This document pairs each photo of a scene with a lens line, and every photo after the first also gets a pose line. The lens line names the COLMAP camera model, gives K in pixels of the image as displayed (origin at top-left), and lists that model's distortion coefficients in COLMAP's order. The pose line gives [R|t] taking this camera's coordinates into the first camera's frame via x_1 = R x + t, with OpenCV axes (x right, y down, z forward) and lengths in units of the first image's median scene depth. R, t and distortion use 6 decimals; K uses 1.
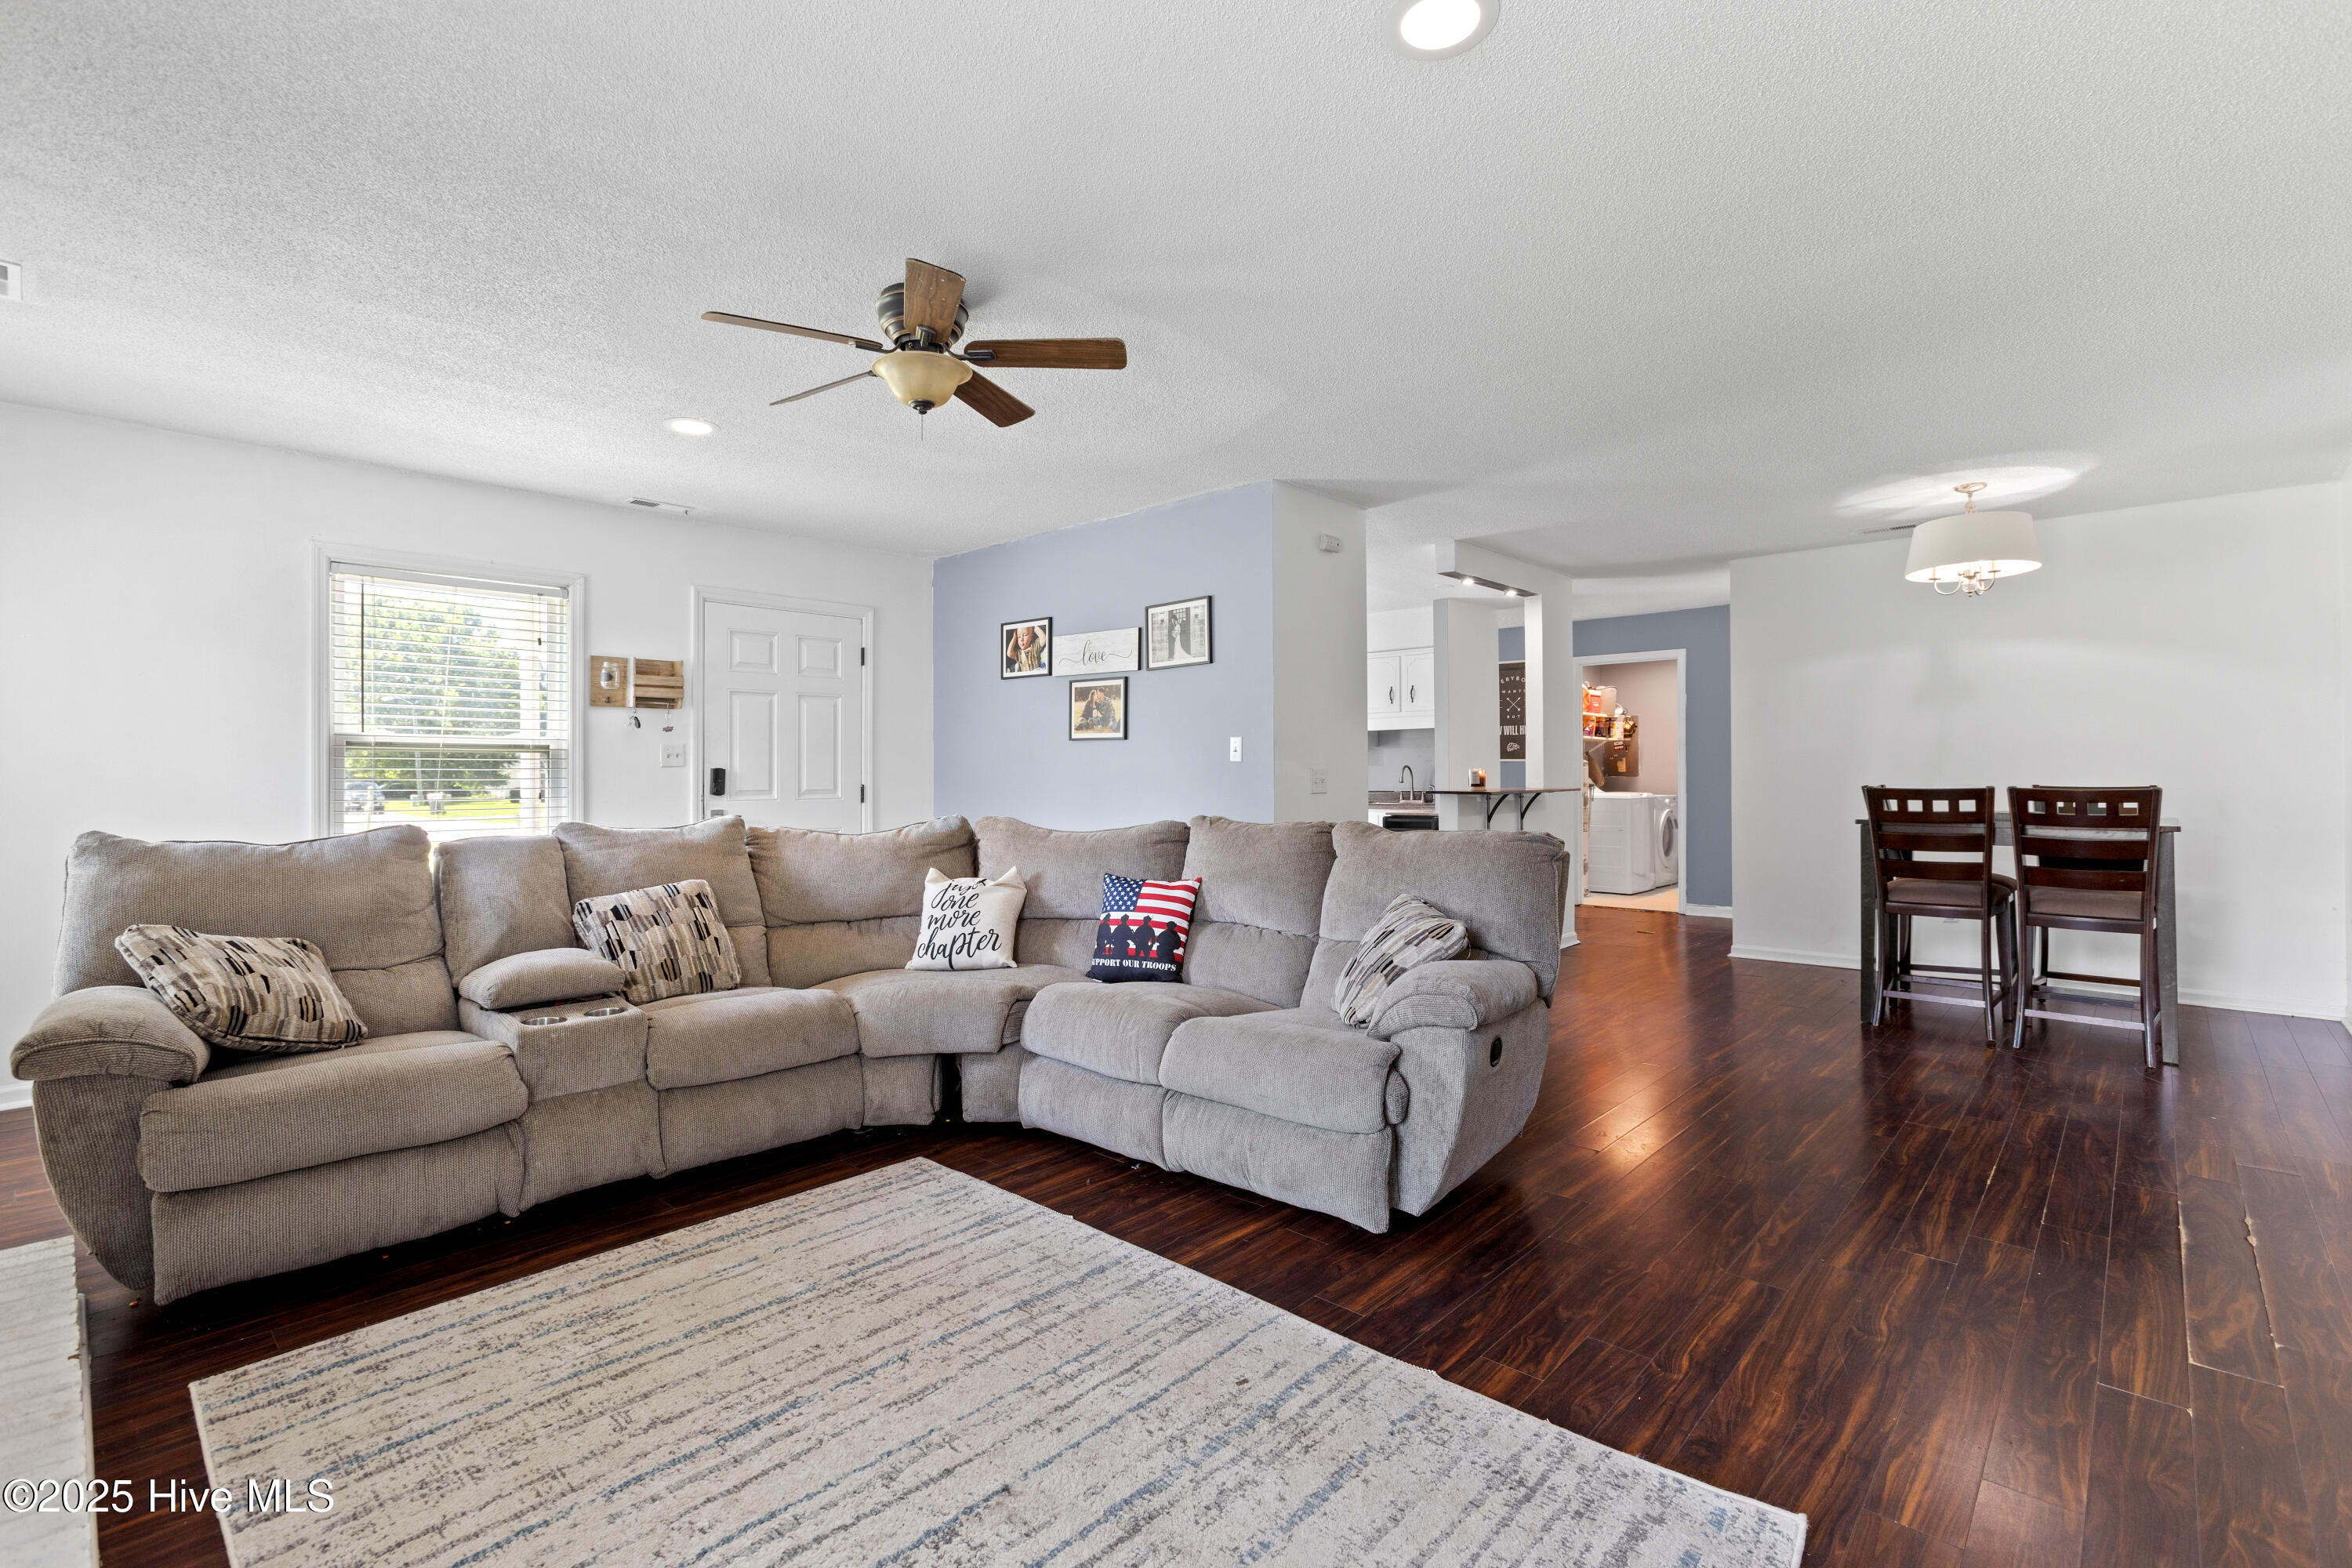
lens RADIAL K [[1066.2, 0, 1162.7], [0, 1066.2, 778.8], [0, 0, 1]] dist [-0.011942, 0.000525]
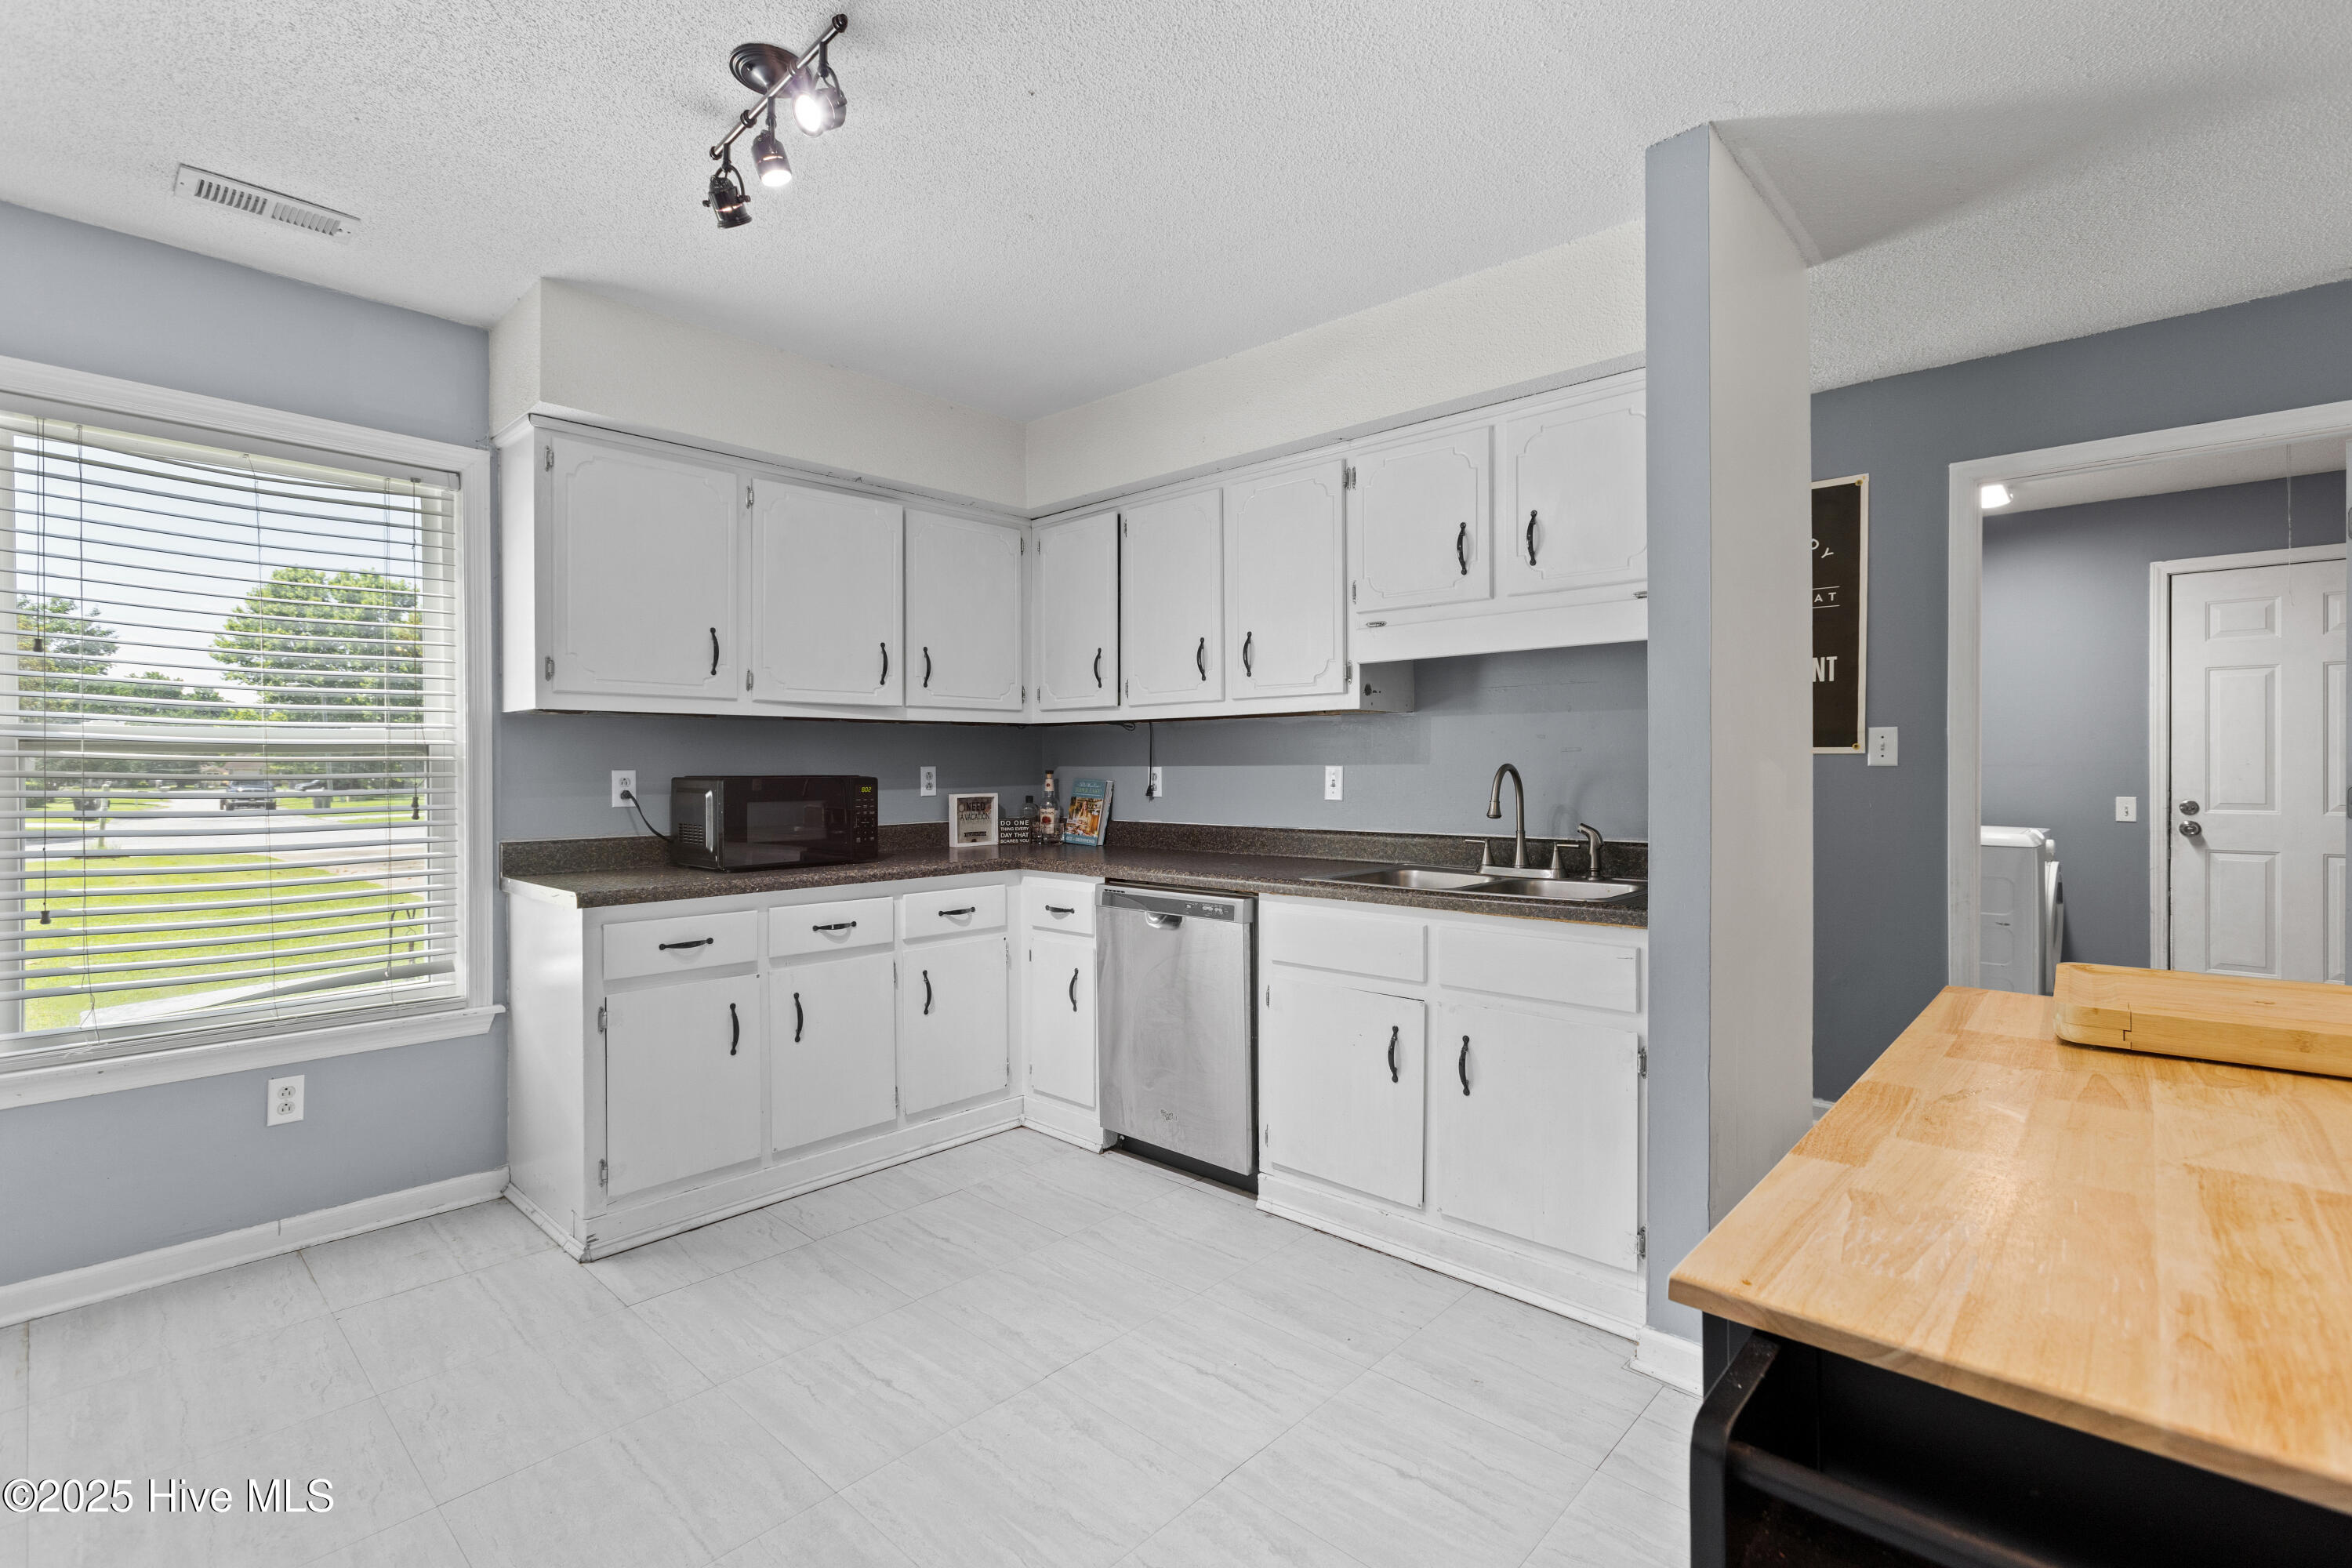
lens RADIAL K [[1066.2, 0, 1177.0], [0, 1066.2, 787.4], [0, 0, 1]] dist [-0.011942, 0.000525]
pose [[0.999810, -0.001534, 0.019438, 0.194441], [0.001271, 0.999908, 0.013512, -0.016799], [-0.019457, -0.013485, 0.999720, 1.082211]]
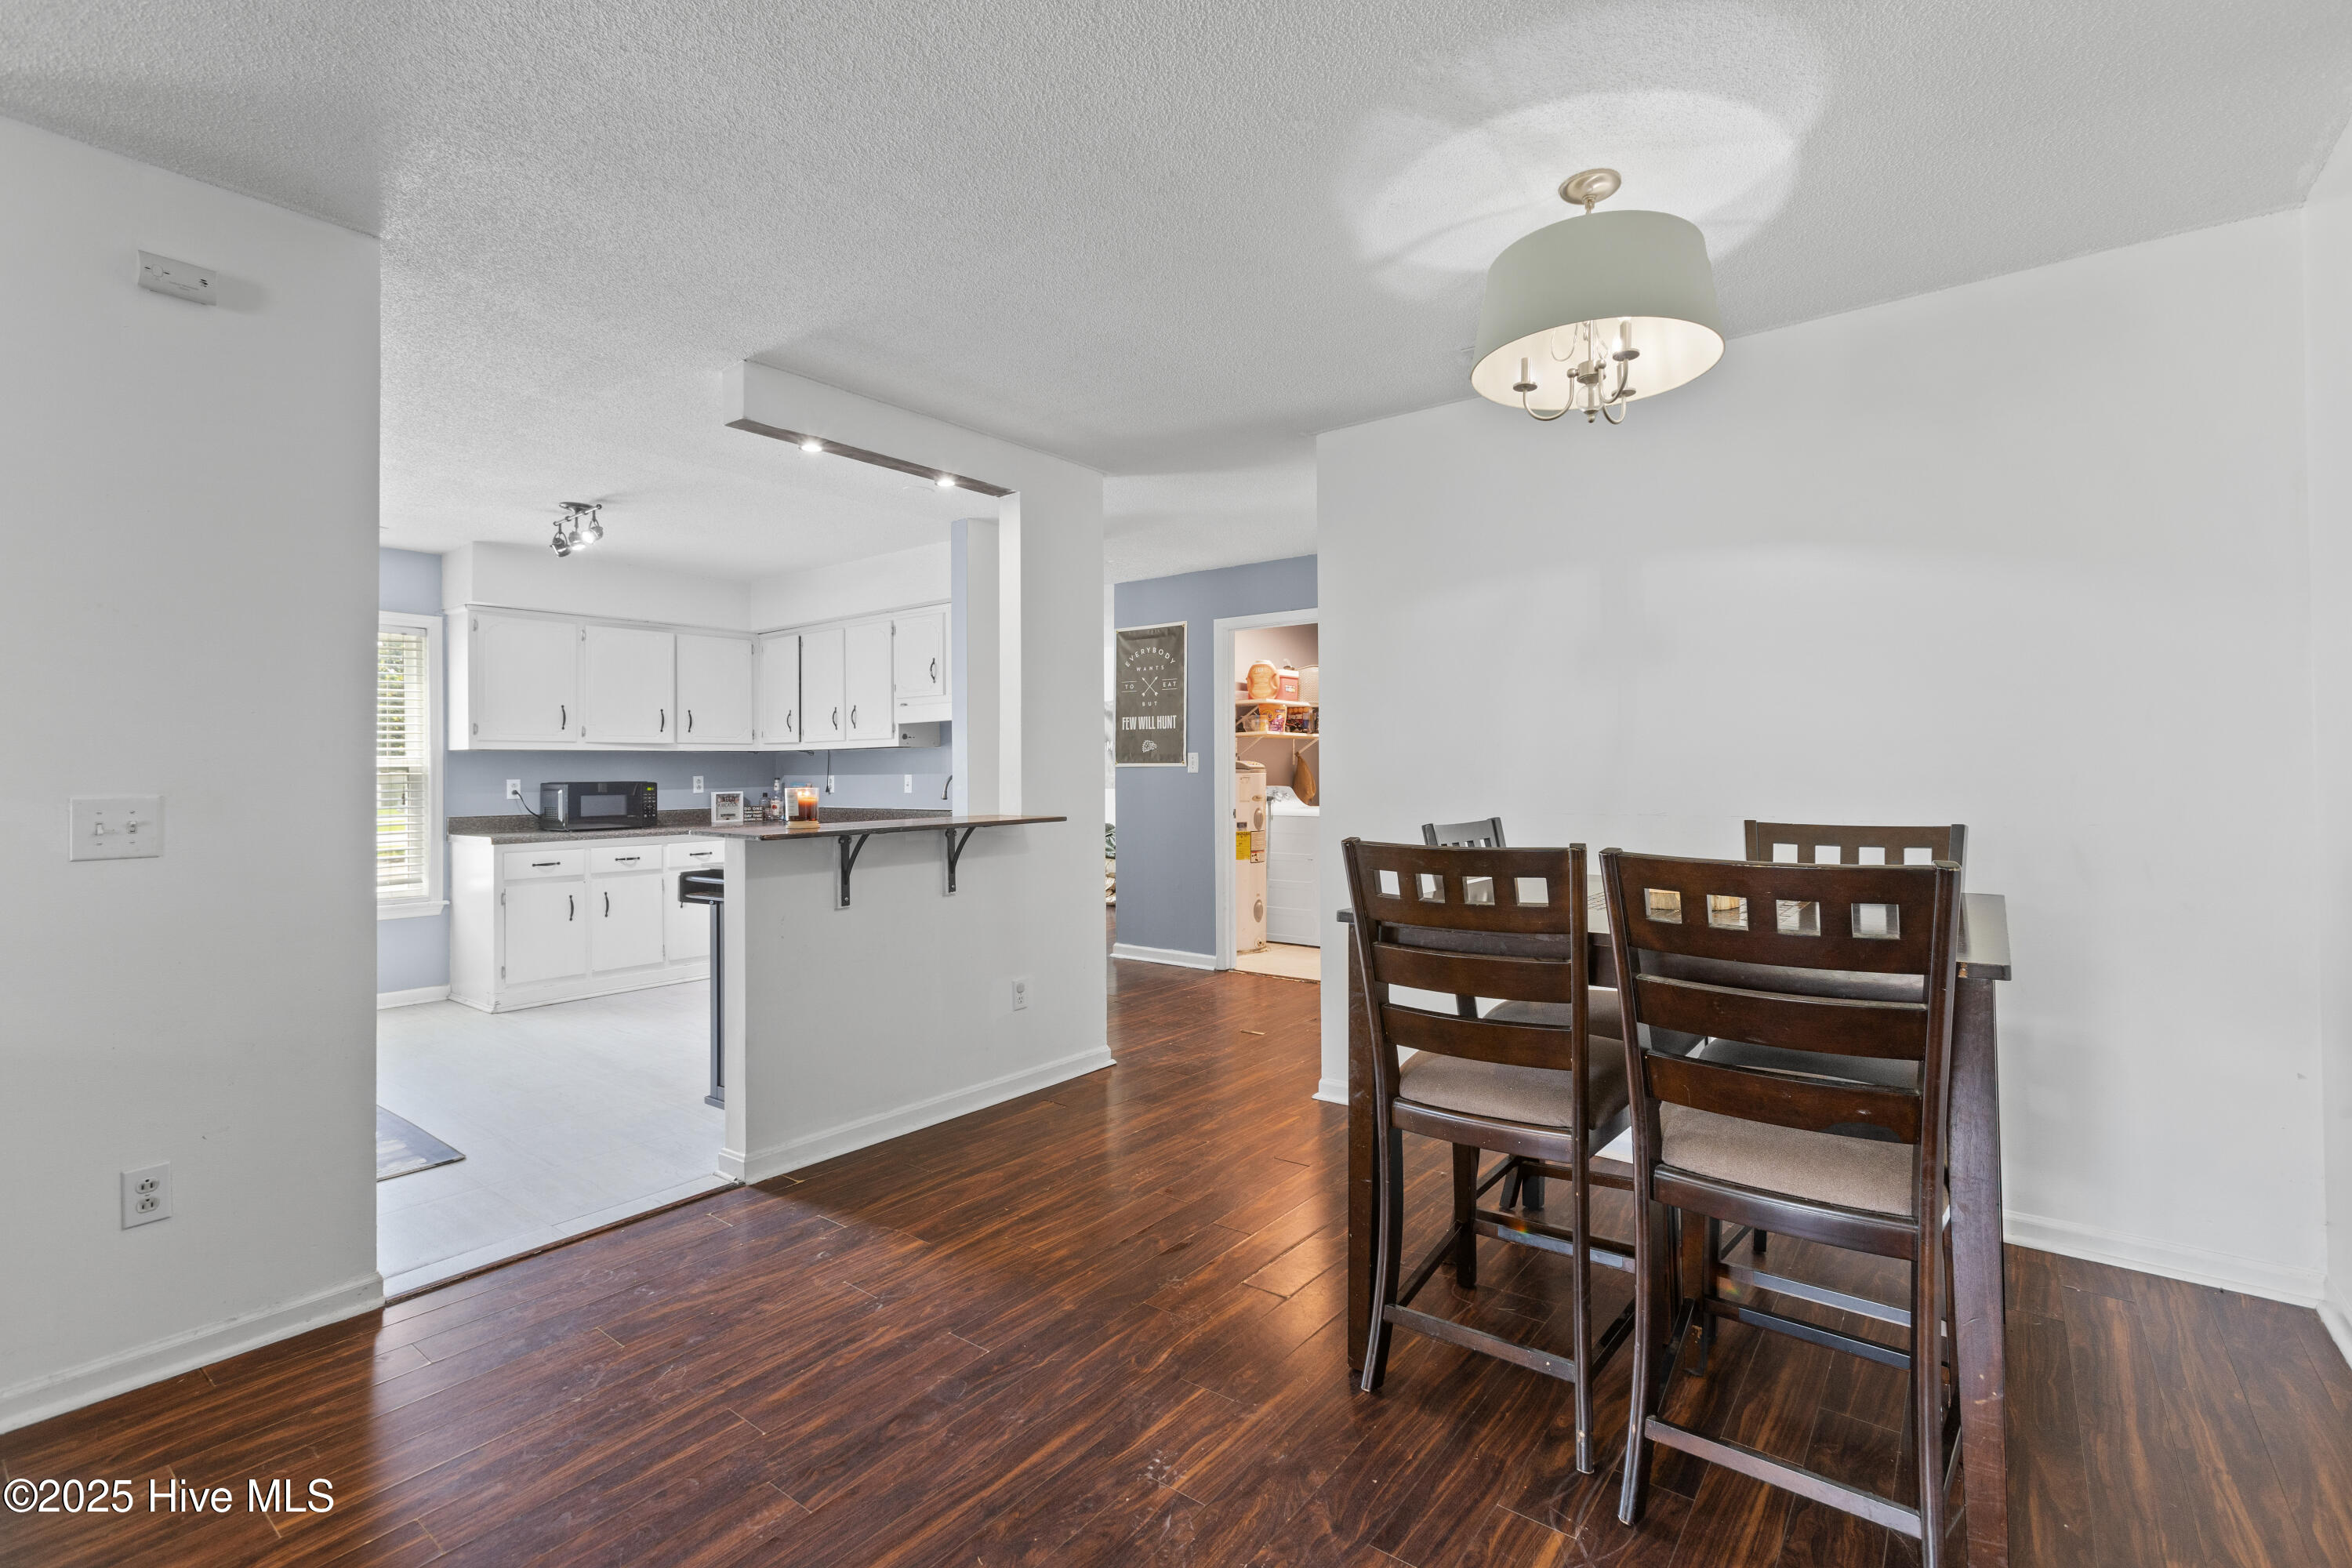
lens RADIAL K [[1066.2, 0, 1190.9], [0, 1066.2, 770.7], [0, 0, 1]] dist [-0.011942, 0.000525]
pose [[0.993529, -0.007535, 0.113326, 0.476599], [0.008230, 0.999950, -0.005662, -0.015765], [-0.113278, 0.006558, 0.993542, 0.495607]]
